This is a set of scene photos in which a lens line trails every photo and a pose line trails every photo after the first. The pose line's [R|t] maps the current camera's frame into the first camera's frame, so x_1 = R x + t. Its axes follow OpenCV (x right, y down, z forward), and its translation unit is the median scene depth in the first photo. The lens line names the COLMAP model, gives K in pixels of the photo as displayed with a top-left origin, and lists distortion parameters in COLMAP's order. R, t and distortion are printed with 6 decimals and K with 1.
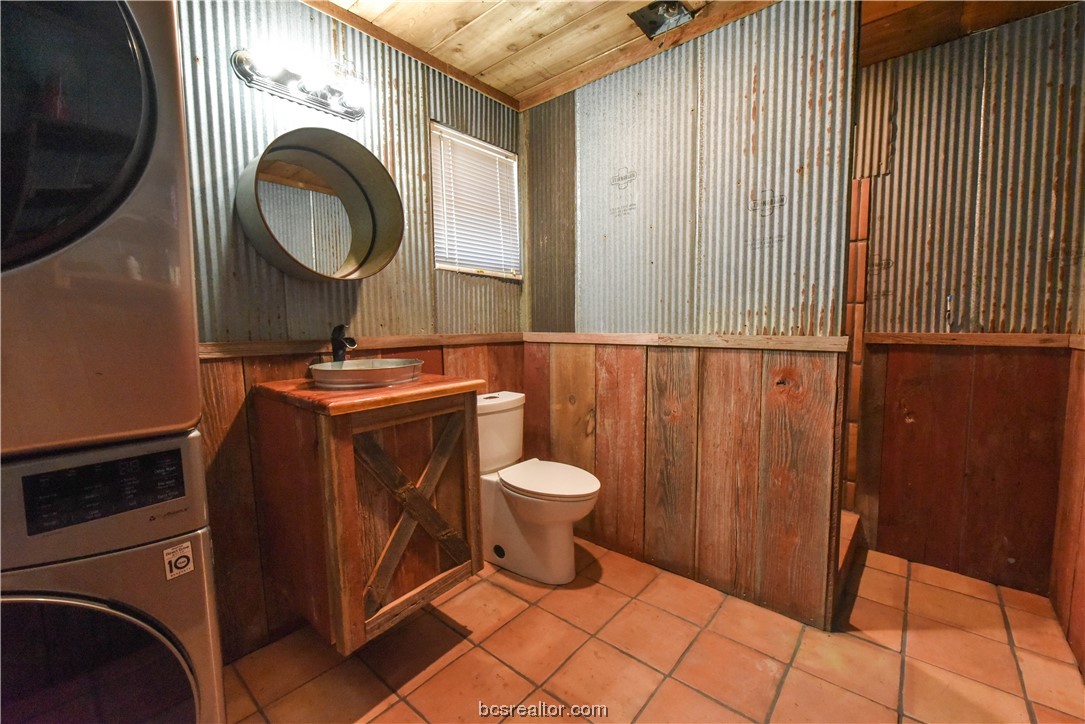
lens RADIAL K [[439.7, 0, 556.6], [0, 439.7, 356.3], [0, 0, 1]] dist [-0.001968, -0.000750]
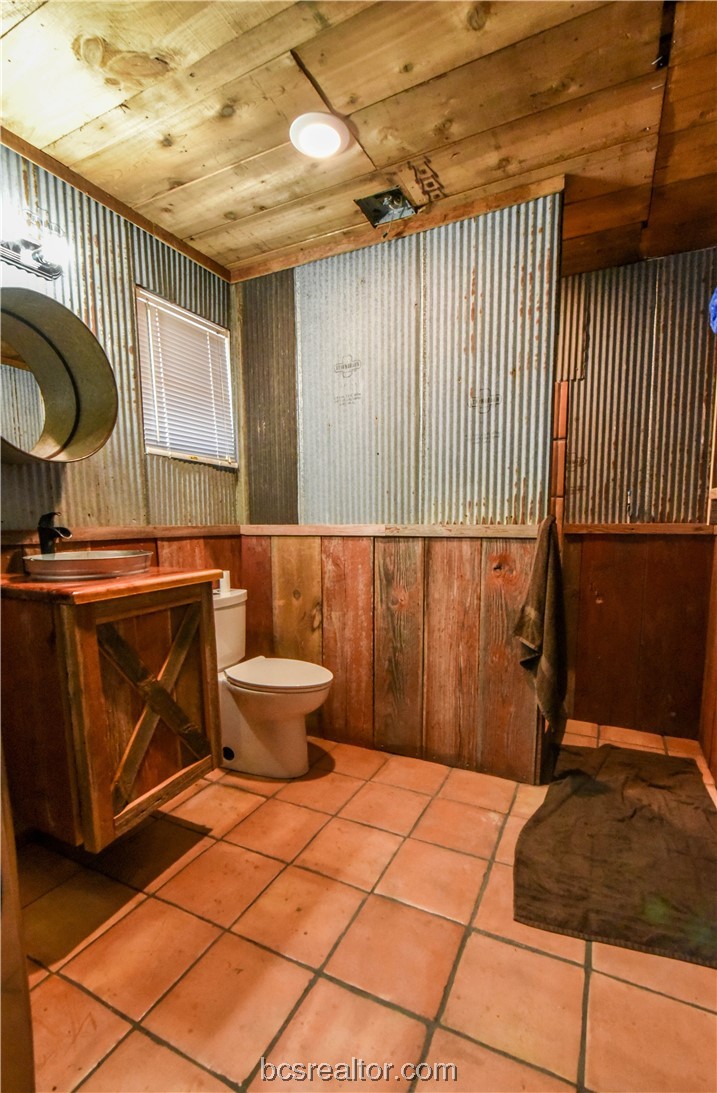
lens RADIAL K [[494.4, 0, 360.5], [0, 494.4, 577.0], [0, 0, 1]] dist [-0.001415, -0.001373]
pose [[0.973640, -0.025457, 0.226664, -0.091609], [0.017355, 0.999140, 0.037668, 0.027731], [-0.227428, -0.032741, 0.973244, -0.109229]]
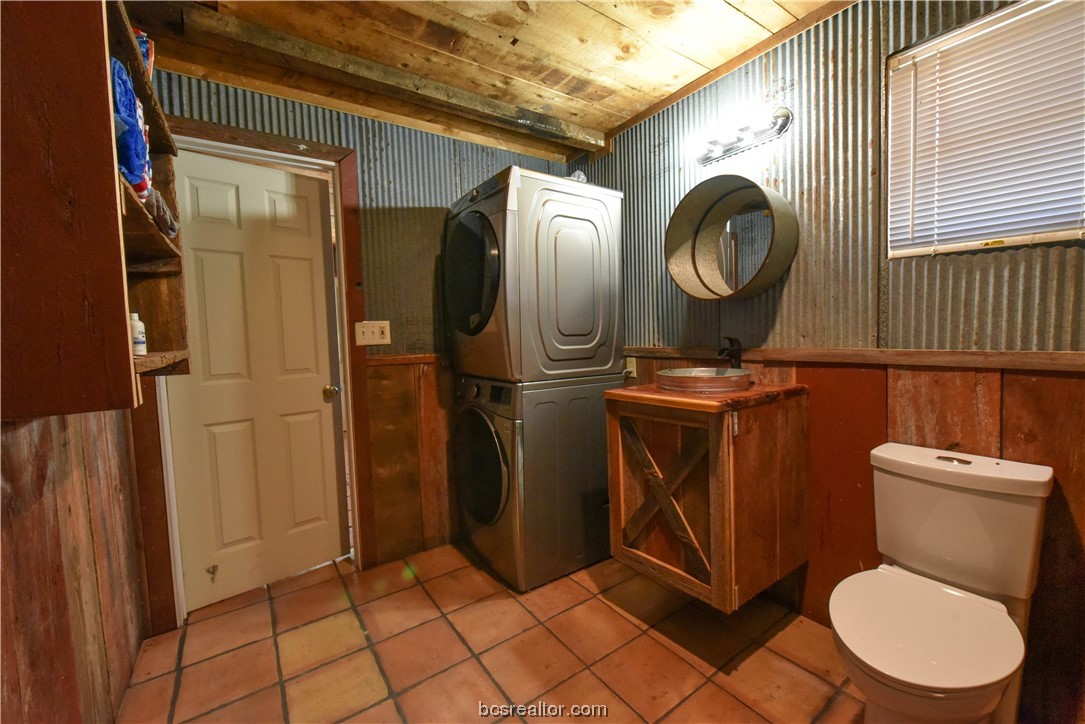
lens RADIAL K [[437.1, 0, 553.9], [0, 437.1, 357.7], [0, 0, 1]] dist [-0.009885, 0.000182]
pose [[-0.249811, 0.071107, -0.965680, 0.632860], [-0.044863, 0.995379, 0.084899, -0.080252], [0.967255, 0.064532, -0.245466, 0.720427]]
